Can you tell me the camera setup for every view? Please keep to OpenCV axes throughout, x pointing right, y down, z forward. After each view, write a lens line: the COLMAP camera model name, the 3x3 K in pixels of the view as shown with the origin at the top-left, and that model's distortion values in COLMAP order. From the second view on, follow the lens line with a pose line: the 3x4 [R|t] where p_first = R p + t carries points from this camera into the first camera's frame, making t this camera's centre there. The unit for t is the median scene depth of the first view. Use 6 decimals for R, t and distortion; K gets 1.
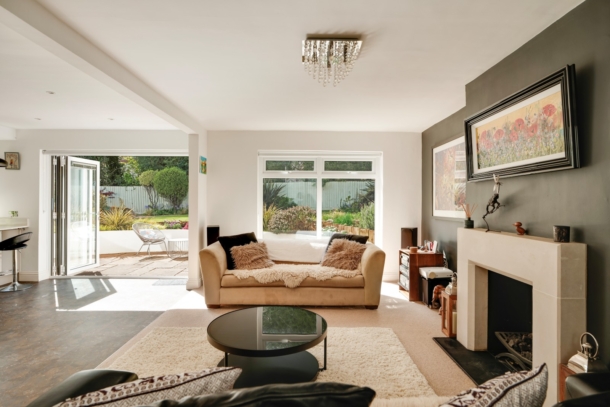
lens RADIAL K [[343.9, 0, 303.9], [0, 343.9, 201.2], [0, 0, 1]] dist [0.008537, 0.003676]
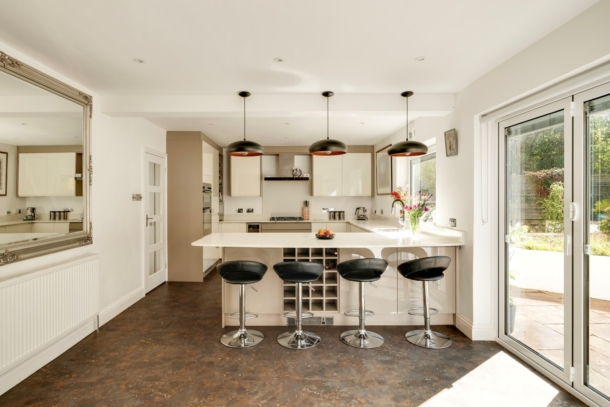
lens RADIAL K [[326.7, 0, 300.2], [0, 326.7, 198.9], [0, 0, 1]] dist [0.000096, -0.001317]
pose [[-0.005908, 0.000279, -0.999983, -0.208657], [0.002438, 0.999997, 0.000265, -0.009586], [0.999980, -0.002436, -0.005909, 0.713421]]
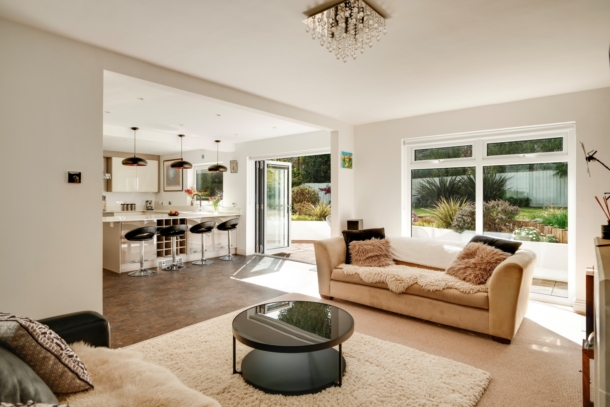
lens RADIAL K [[343.9, 0, 303.3], [0, 343.9, 195.1], [0, 0, 1]] dist [0.008537, 0.003676]
pose [[0.759922, -0.003934, -0.650002, 0.268254], [0.001819, 0.999991, -0.003927, 0.003757], [0.650012, 0.001802, 0.759922, 0.132838]]
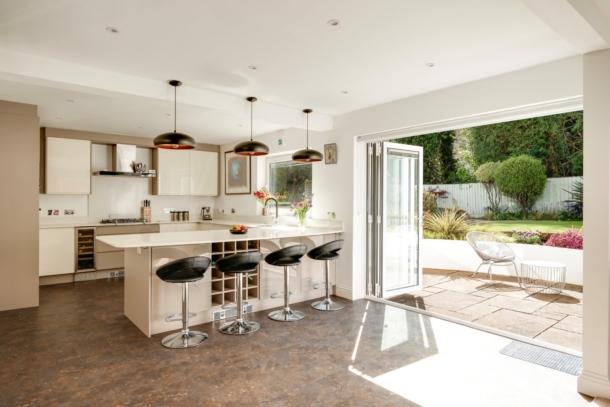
lens RADIAL K [[363.2, 0, 300.7], [0, 363.2, 203.1], [0, 0, 1]] dist [-0.009395, 0.004496]
pose [[0.625341, 0.004561, -0.780338, -0.183444], [-0.001907, 0.999989, 0.004317, 0.001758], [0.780349, -0.001211, 0.625343, 0.378795]]
